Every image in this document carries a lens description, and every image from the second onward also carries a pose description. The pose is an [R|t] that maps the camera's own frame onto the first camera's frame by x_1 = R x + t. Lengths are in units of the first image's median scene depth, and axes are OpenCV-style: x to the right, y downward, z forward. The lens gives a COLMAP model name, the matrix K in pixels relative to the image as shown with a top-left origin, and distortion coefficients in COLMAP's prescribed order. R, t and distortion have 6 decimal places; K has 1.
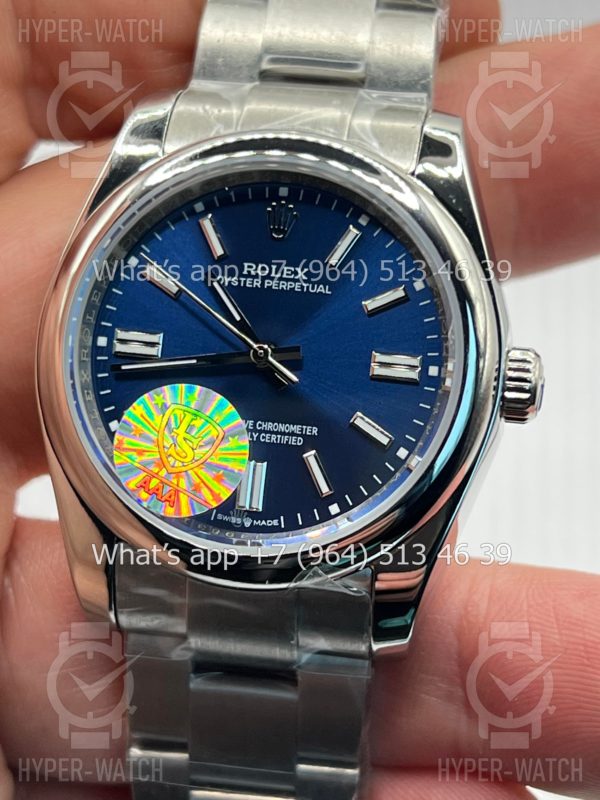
lens RADIAL K [[1942.0, 0, 296.4], [0, 1942.0, 403.0], [0, 0, 1]] dist [0.399090, 0.000000]
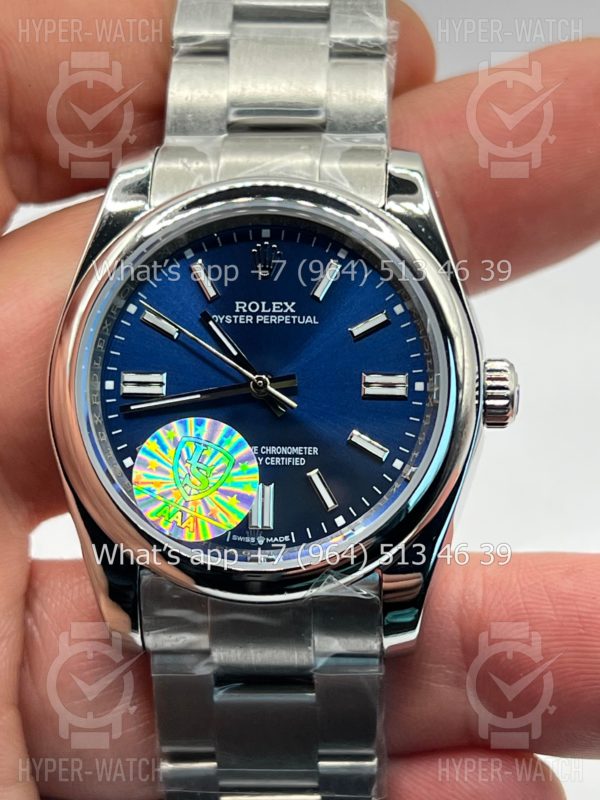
lens RADIAL K [[1942.0, 0, 300.5], [0, 1942.0, 394.7], [0, 0, 1]] dist [0.399090, 0.000000]
pose [[0.994033, -0.084553, 0.068916, -0.069884], [0.085435, 0.996294, -0.009950, -0.006661], [-0.067819, 0.015778, 0.997573, -0.079860]]
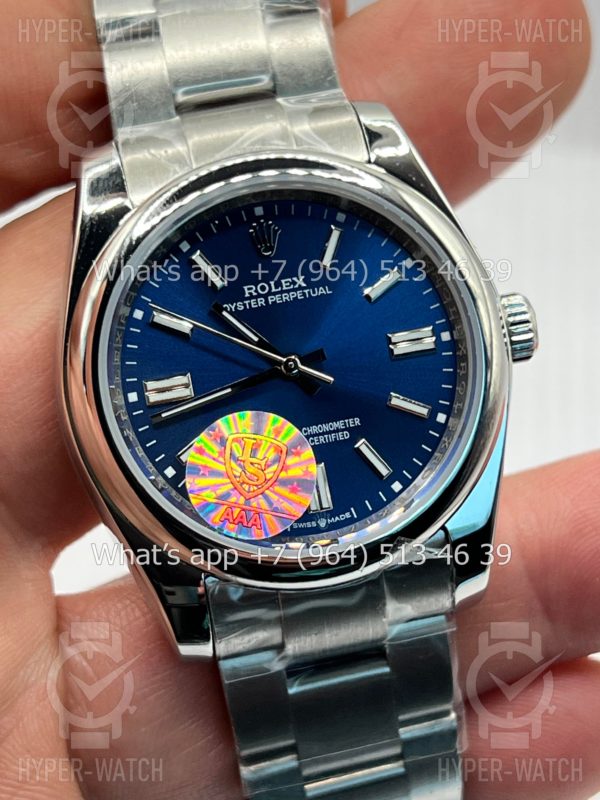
lens RADIAL K [[1942.0, 0, 298.2], [0, 1942.0, 402.7], [0, 0, 1]] dist [0.399090, 0.000000]
pose [[0.927642, -0.280651, 0.246403, -0.274299], [0.275012, 0.959705, 0.057747, -0.064494], [-0.252681, 0.014195, 0.967445, -0.015685]]
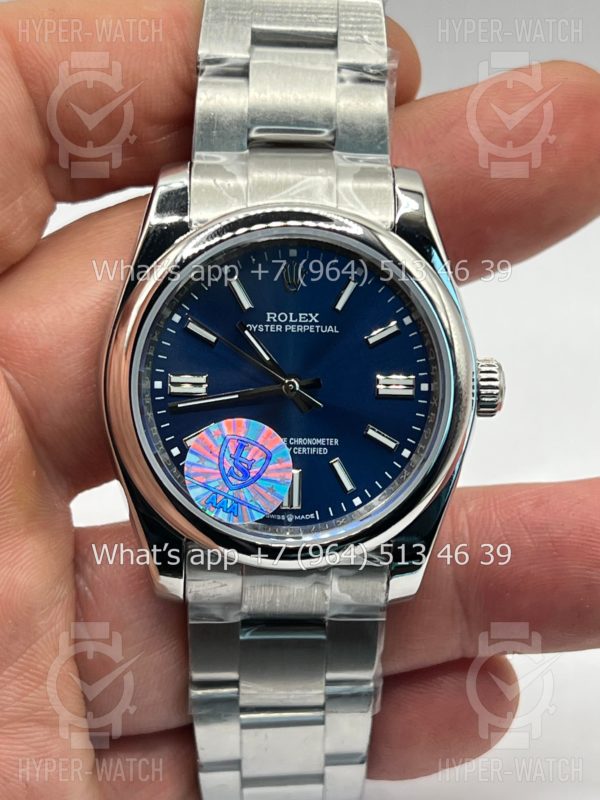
lens RADIAL K [[1942.0, 0, 306.5], [0, 1942.0, 397.7], [0, 0, 1]] dist [0.399090, 0.000000]
pose [[0.980200, -0.102083, 0.169670, -0.219575], [0.075752, 0.985005, 0.155008, -0.209970], [-0.182949, -0.139086, 0.973234, -0.227860]]
